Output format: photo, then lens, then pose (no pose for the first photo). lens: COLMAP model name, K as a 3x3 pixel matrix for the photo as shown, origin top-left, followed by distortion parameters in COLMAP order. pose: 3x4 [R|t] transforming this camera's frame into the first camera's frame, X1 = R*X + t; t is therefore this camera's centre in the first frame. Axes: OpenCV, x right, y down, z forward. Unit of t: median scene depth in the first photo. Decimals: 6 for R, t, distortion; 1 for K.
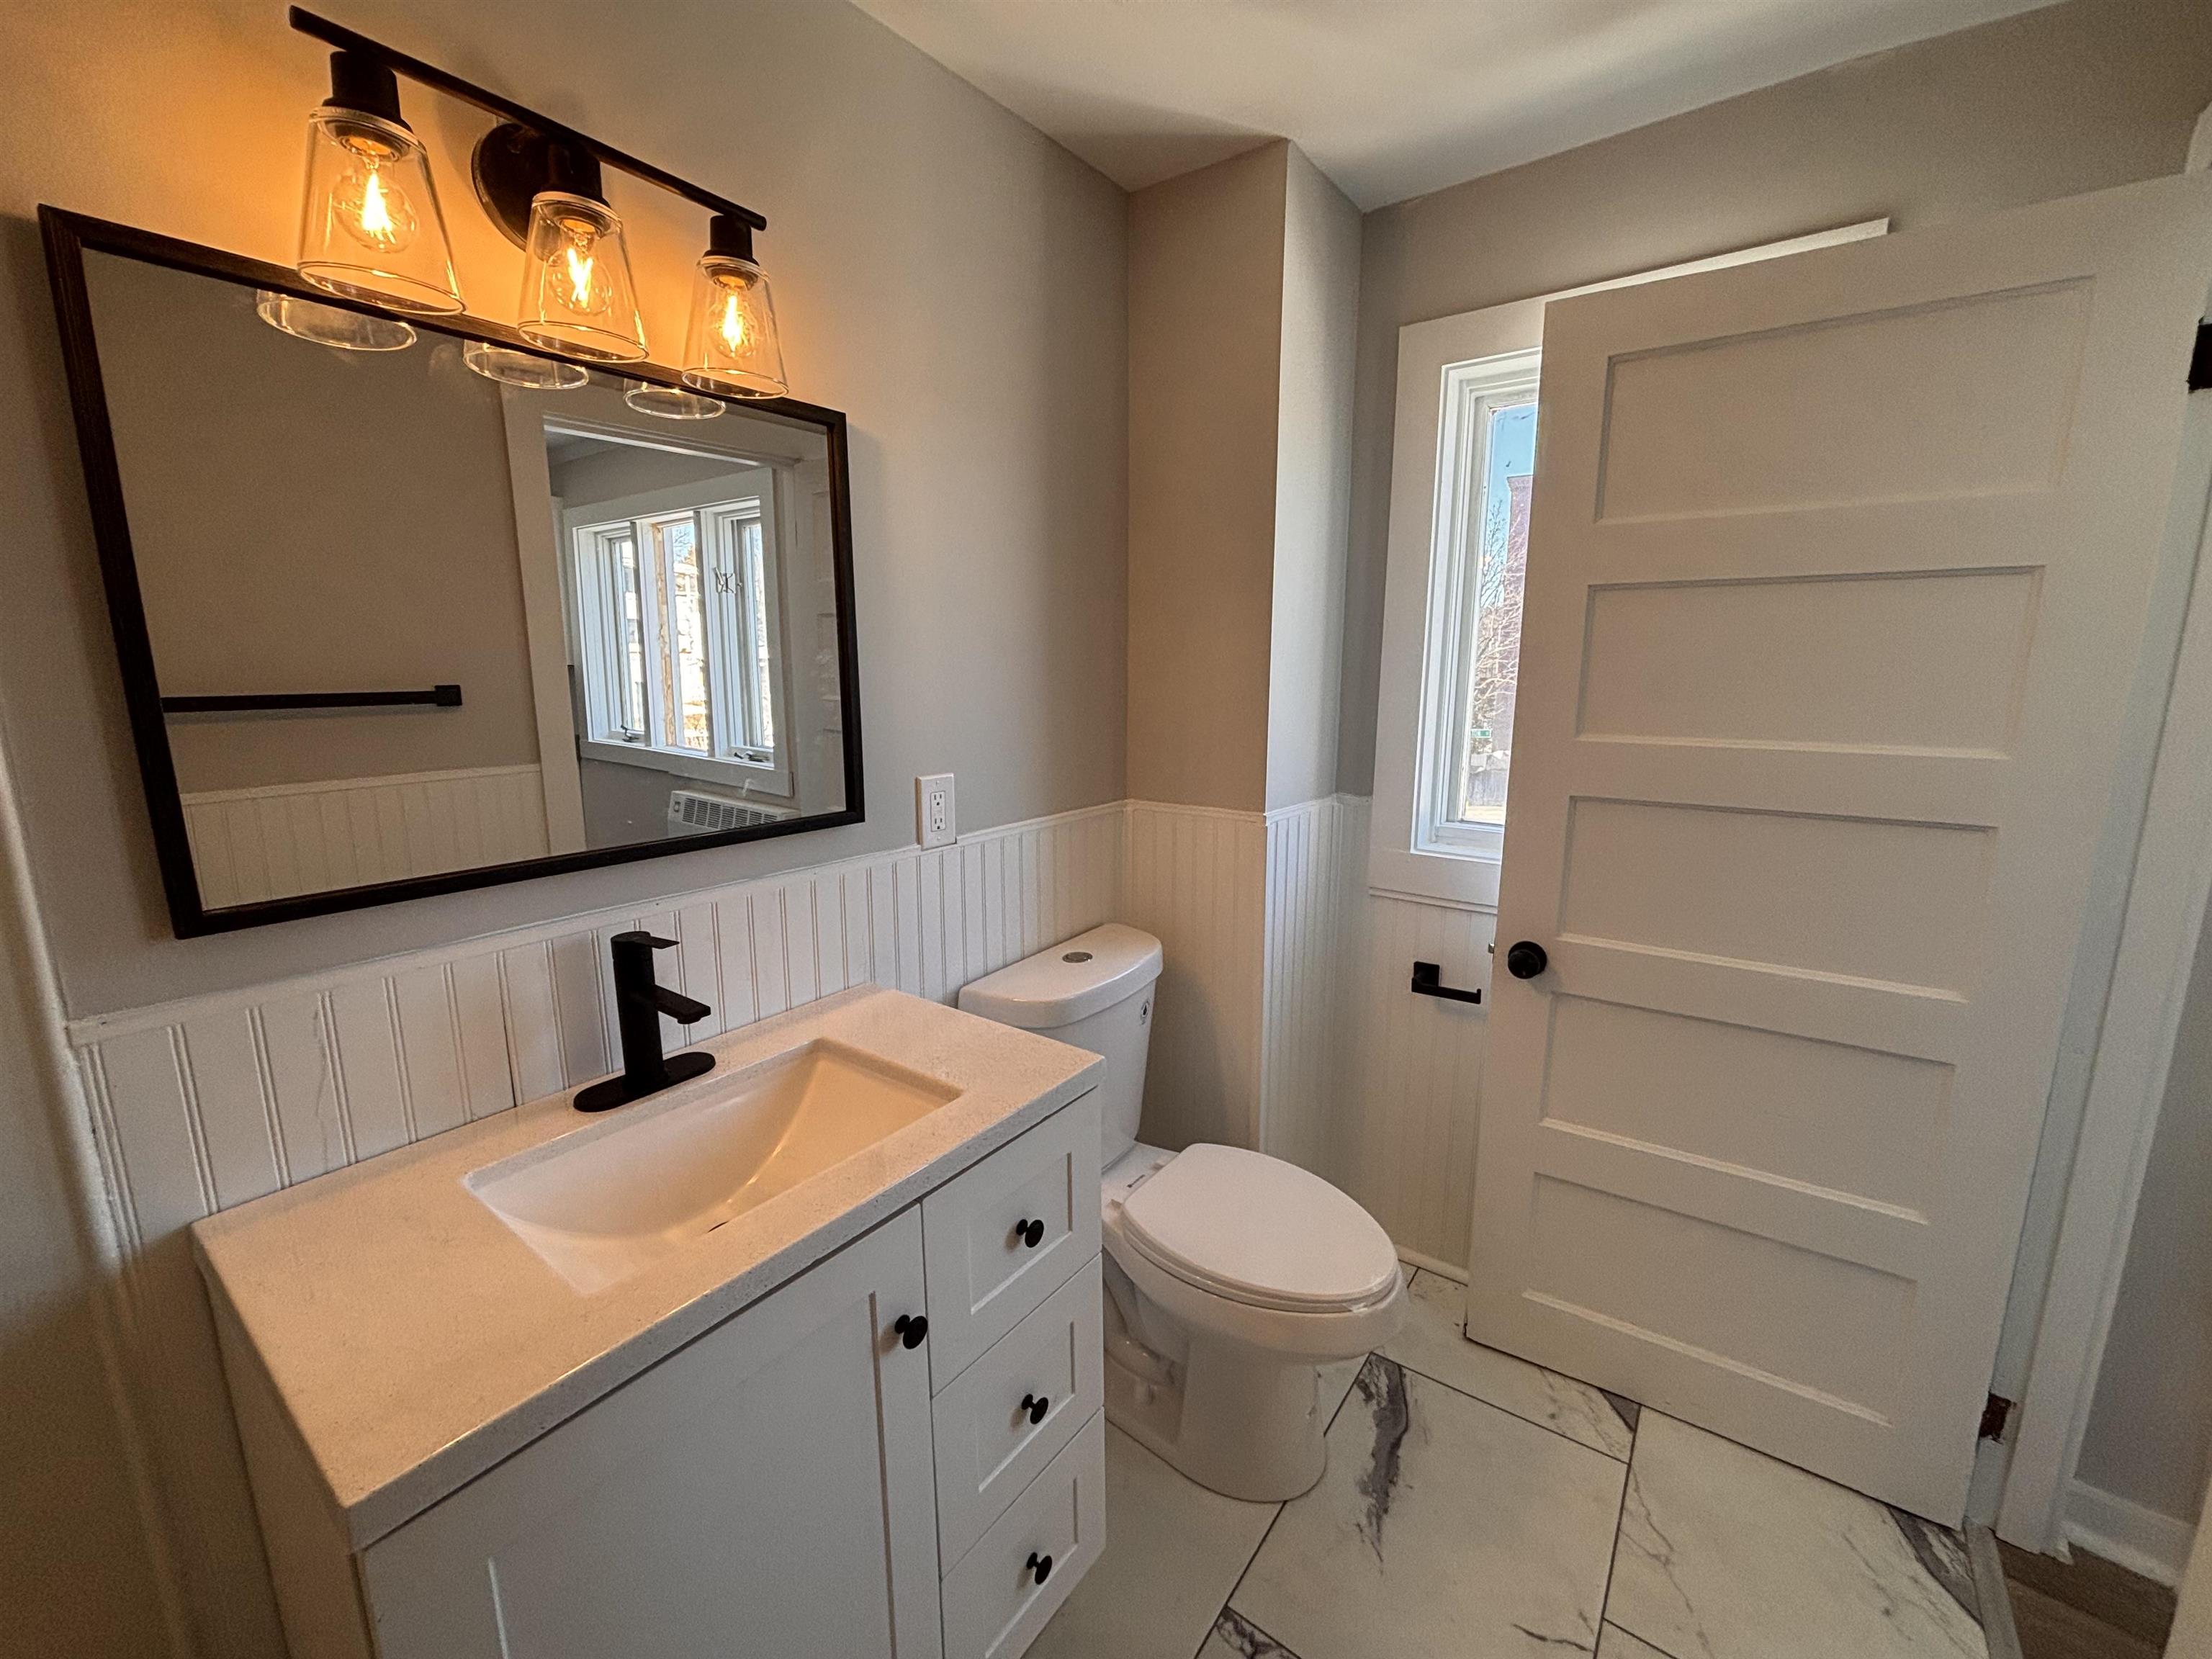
lens RADIAL K [[891.0, 0, 1112.7], [0, 891.0, 823.4], [0, 0, 1]] dist [0.000067, 0.000019]
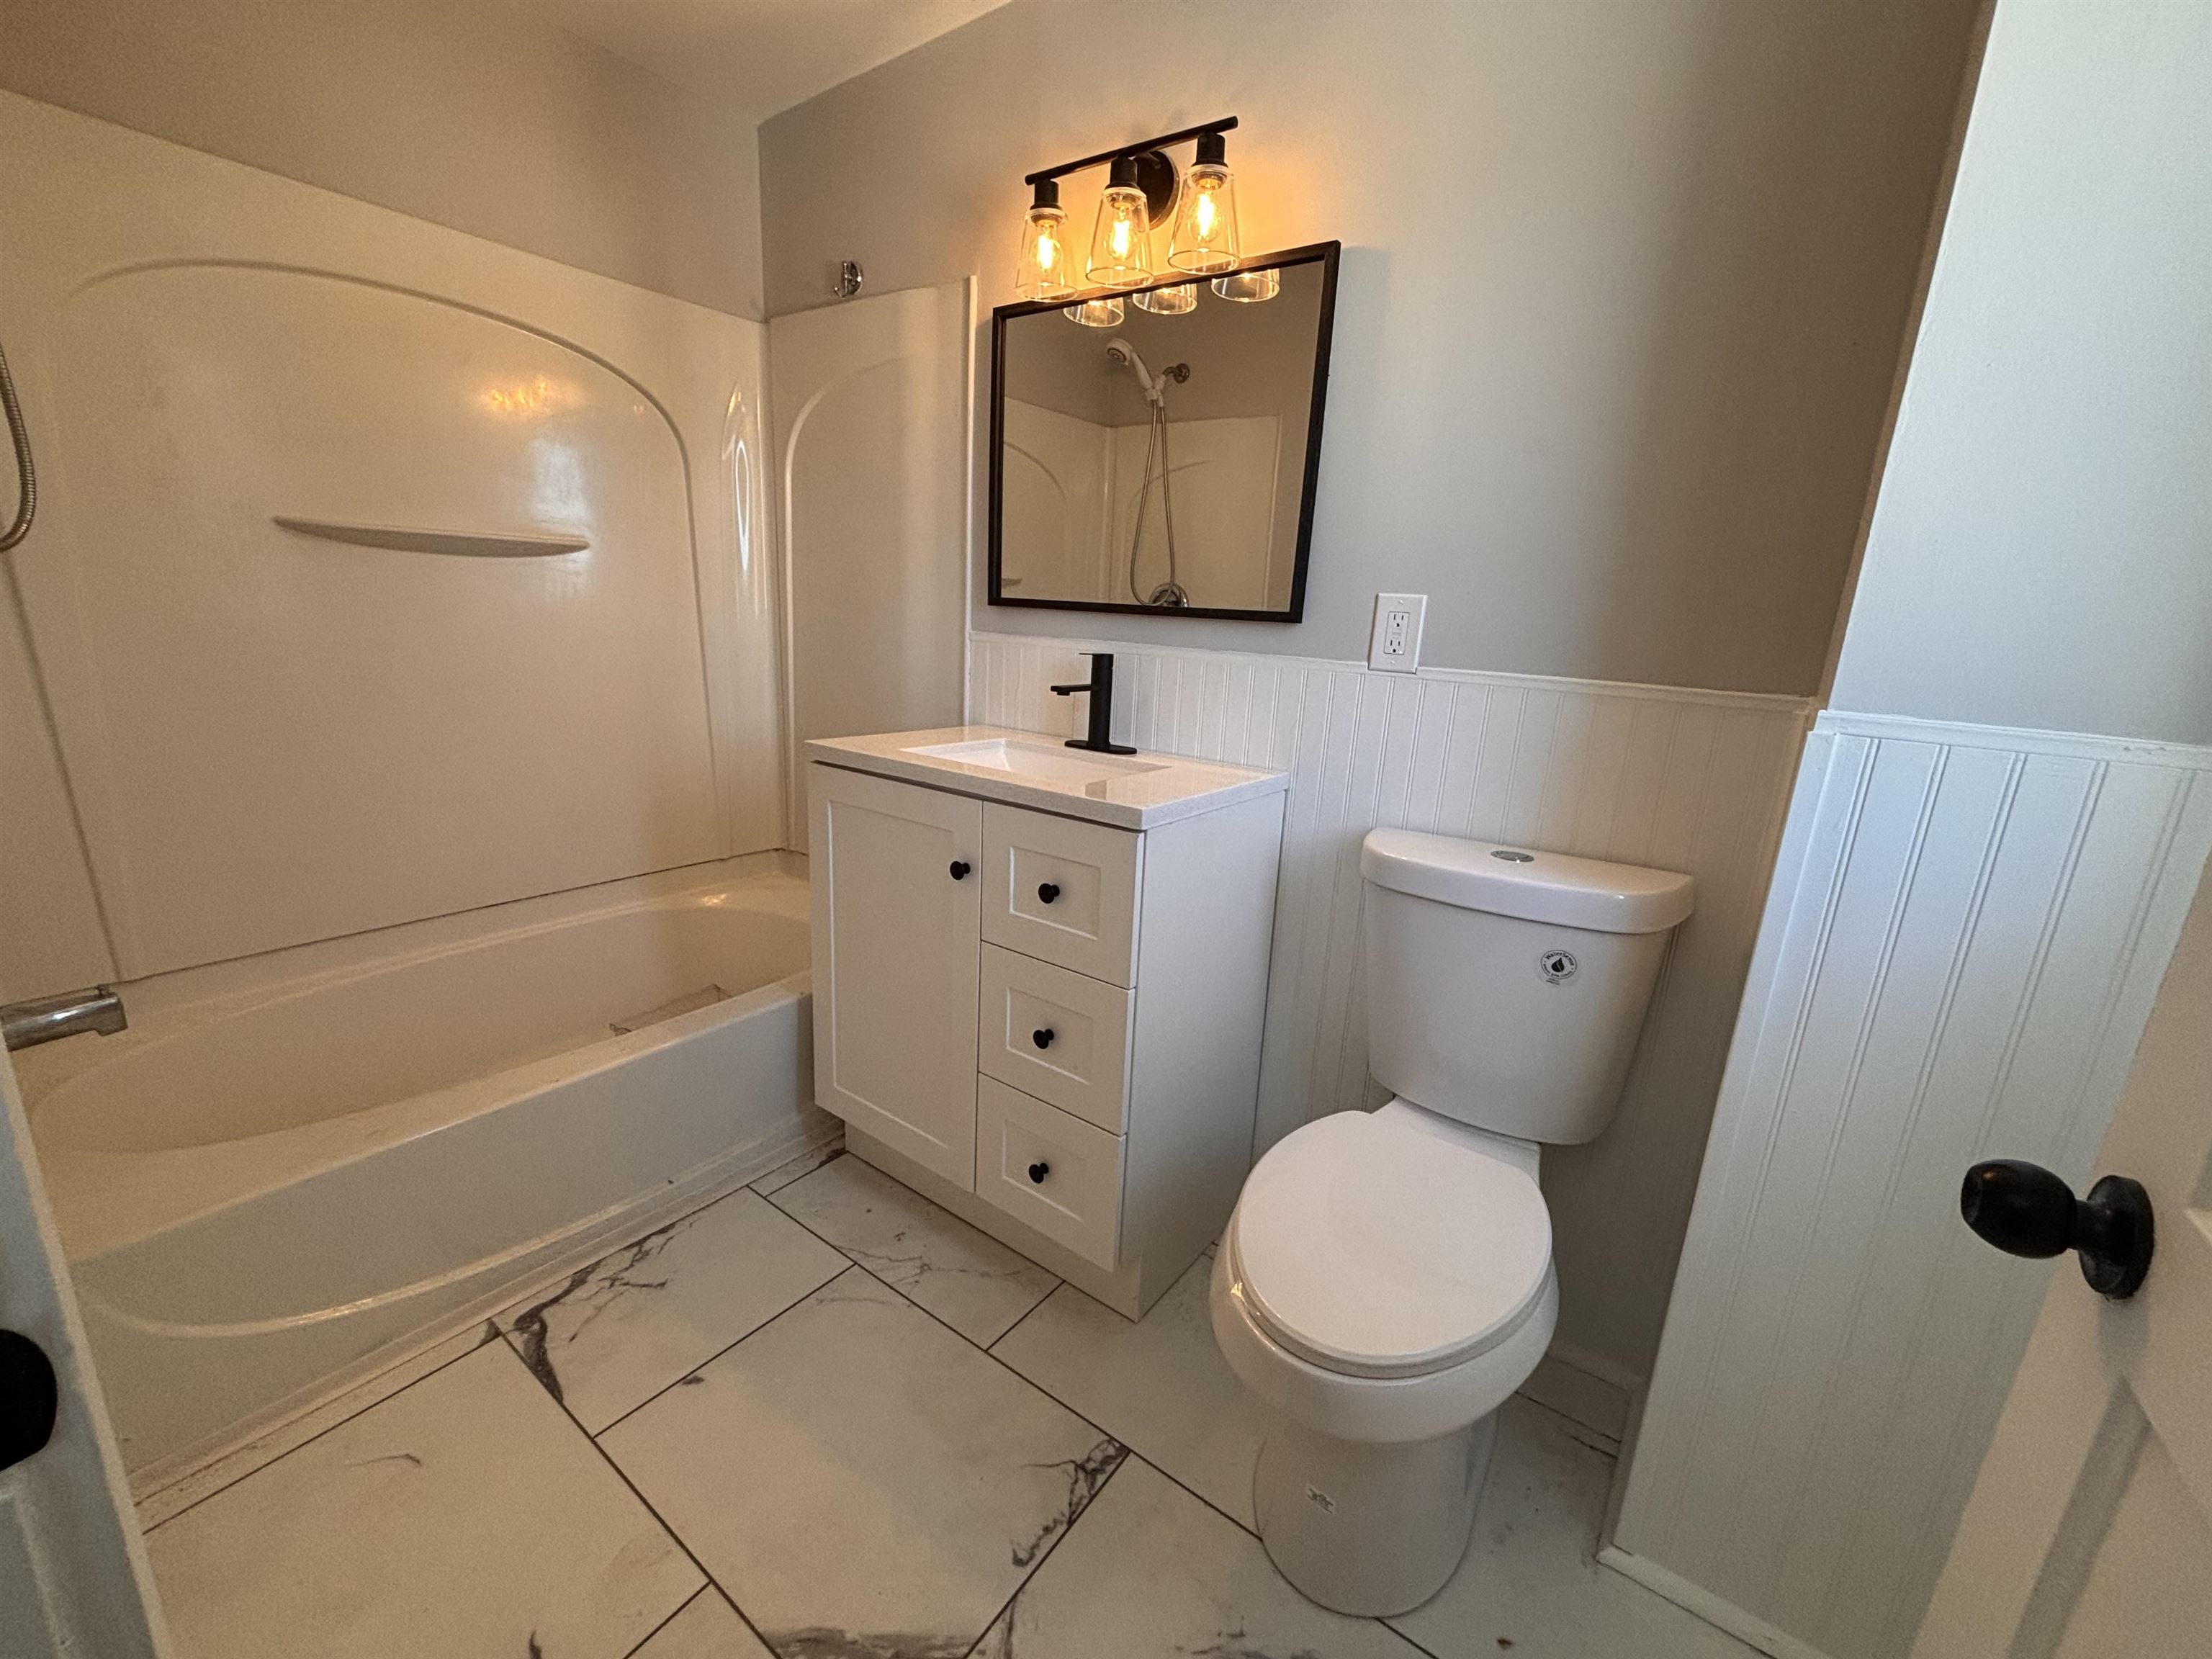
lens RADIAL K [[880.0, 0, 1056.0], [0, 880.0, 774.4], [0, 0, 1]] dist [0.000627, 0.000005]
pose [[0.005594, 0.231538, -0.972810, 0.917169], [-0.212033, 0.950979, 0.225123, -0.006886], [0.977247, 0.205008, 0.054413, 0.754541]]
